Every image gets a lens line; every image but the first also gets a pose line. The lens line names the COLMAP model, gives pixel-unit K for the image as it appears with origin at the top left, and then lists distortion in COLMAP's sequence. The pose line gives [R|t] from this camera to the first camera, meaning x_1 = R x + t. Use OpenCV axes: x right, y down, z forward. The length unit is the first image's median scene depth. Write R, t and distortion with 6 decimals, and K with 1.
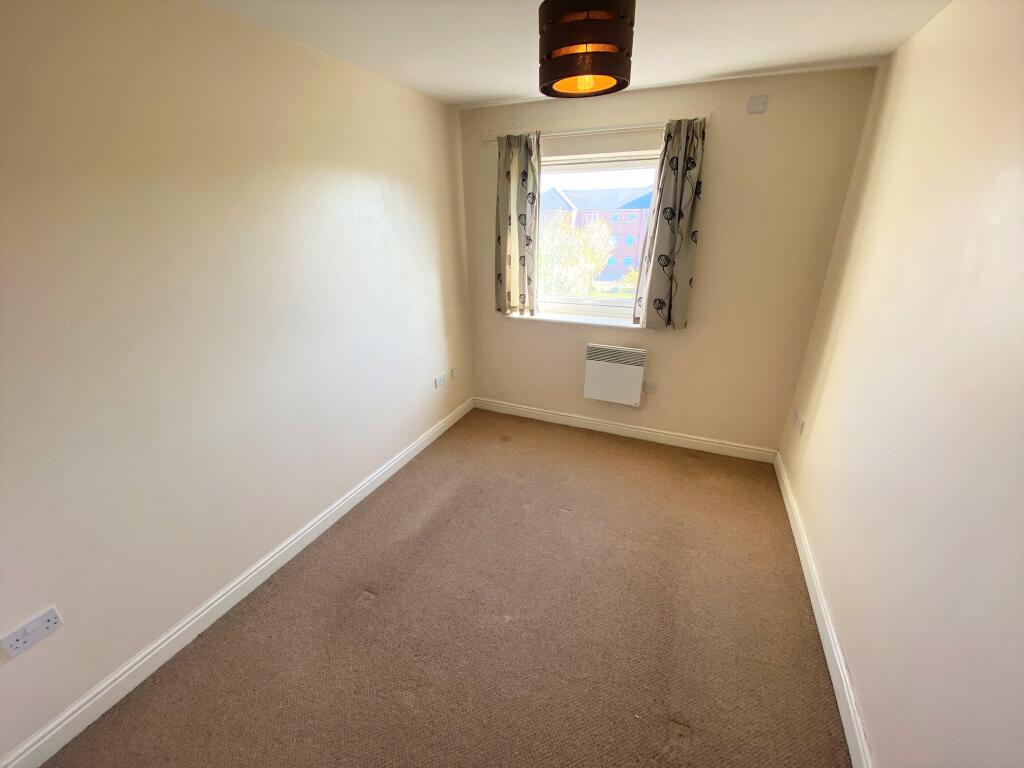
lens RADIAL K [[421.1, 0, 513.1], [0, 421.1, 421.8], [0, 0, 1]] dist [-0.020445, -0.000307]
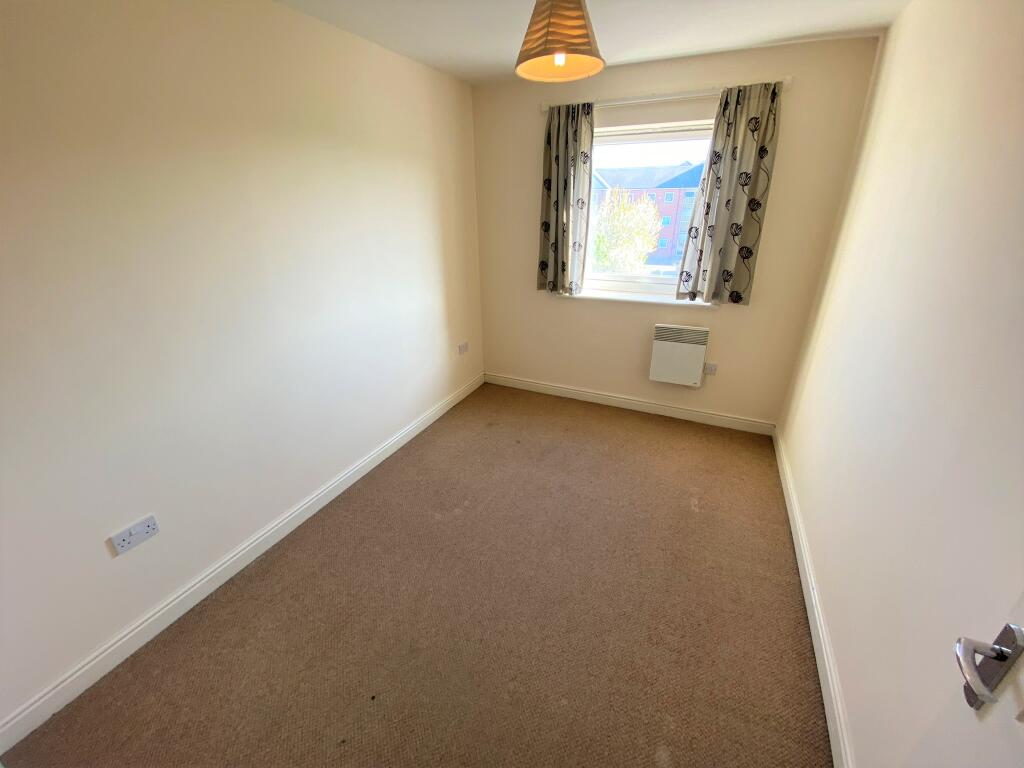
lens RADIAL K [[418.4, 0, 511.4], [0, 418.4, 380.8], [0, 0, 1]] dist [0.039224, -0.025264]
pose [[0.999977, -0.005533, 0.003977, -0.125702], [0.005663, 0.999425, -0.033444, -0.021841], [-0.003789, 0.033466, 0.999433, 0.047173]]
